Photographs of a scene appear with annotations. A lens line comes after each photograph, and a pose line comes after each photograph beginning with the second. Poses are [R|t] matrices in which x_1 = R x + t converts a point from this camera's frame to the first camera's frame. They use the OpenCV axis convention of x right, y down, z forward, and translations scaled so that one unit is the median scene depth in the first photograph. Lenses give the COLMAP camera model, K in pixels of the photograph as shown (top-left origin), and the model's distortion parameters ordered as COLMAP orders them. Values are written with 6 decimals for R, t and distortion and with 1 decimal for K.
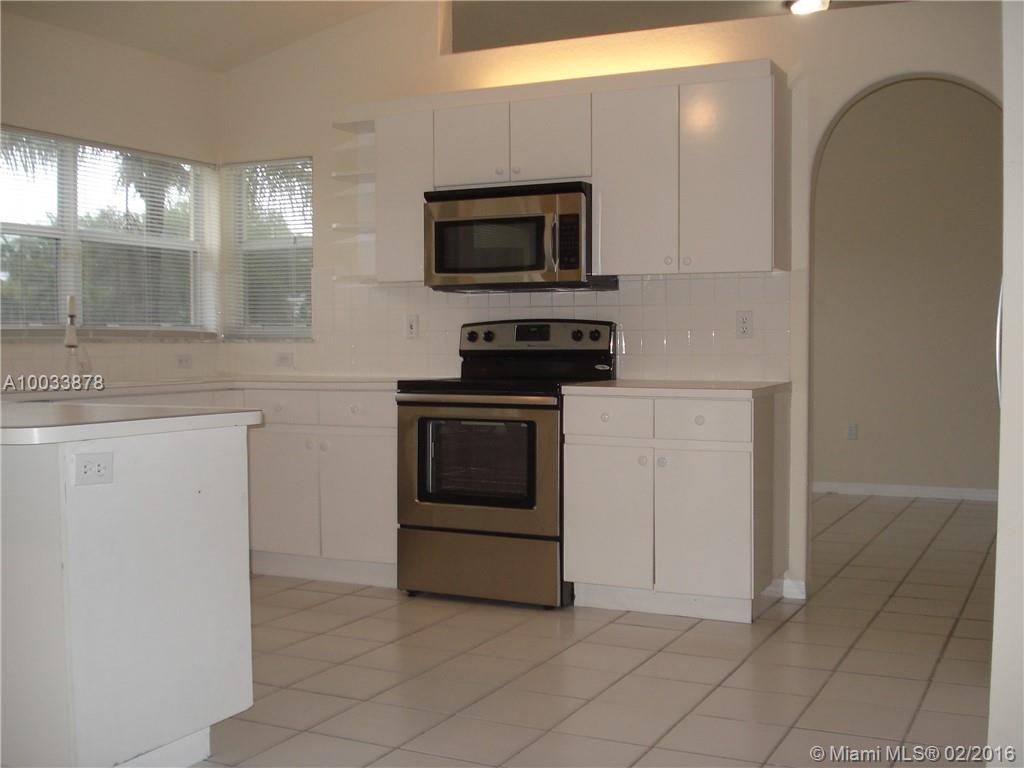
lens RADIAL K [[1174.1, 0, 512.0], [0, 1174.1, 384.0], [0, 0, 1]] dist [-0.081357, -0.028158]
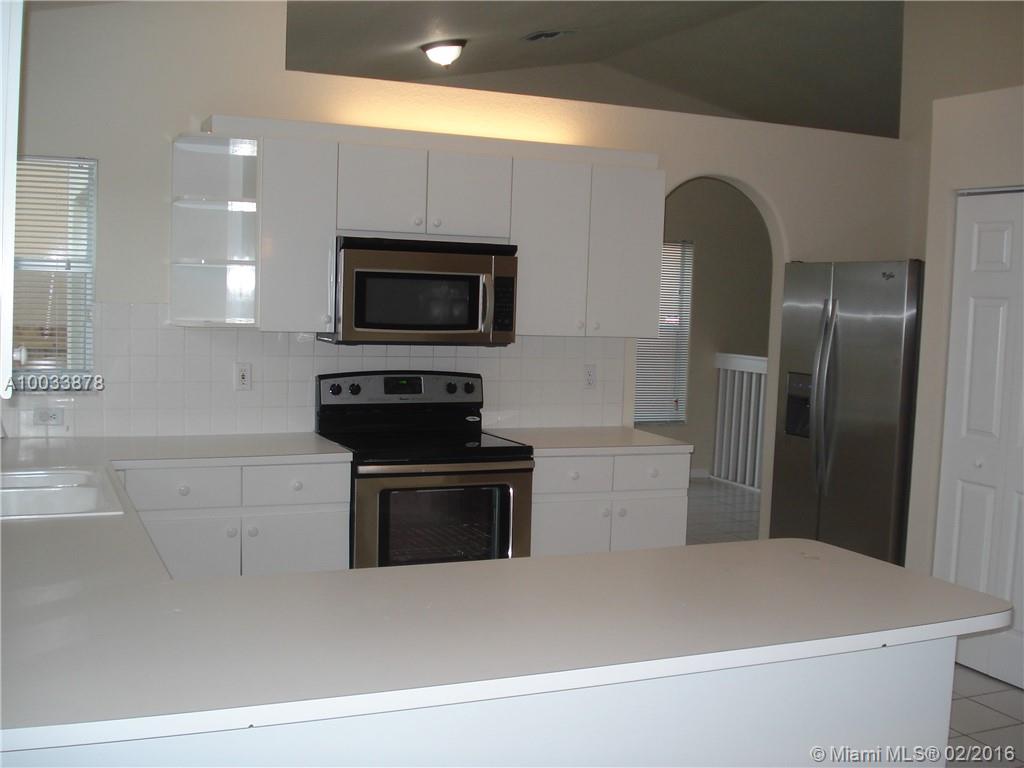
lens RADIAL K [[1174.1, 0, 512.0], [0, 1174.1, 384.0], [0, 0, 1]] dist [-0.081357, -0.028158]
pose [[0.642401, -0.039768, 0.765336, -0.665313], [-0.004834, 0.998423, 0.055937, -0.099332], [-0.766353, -0.039633, 0.641196, 0.309356]]
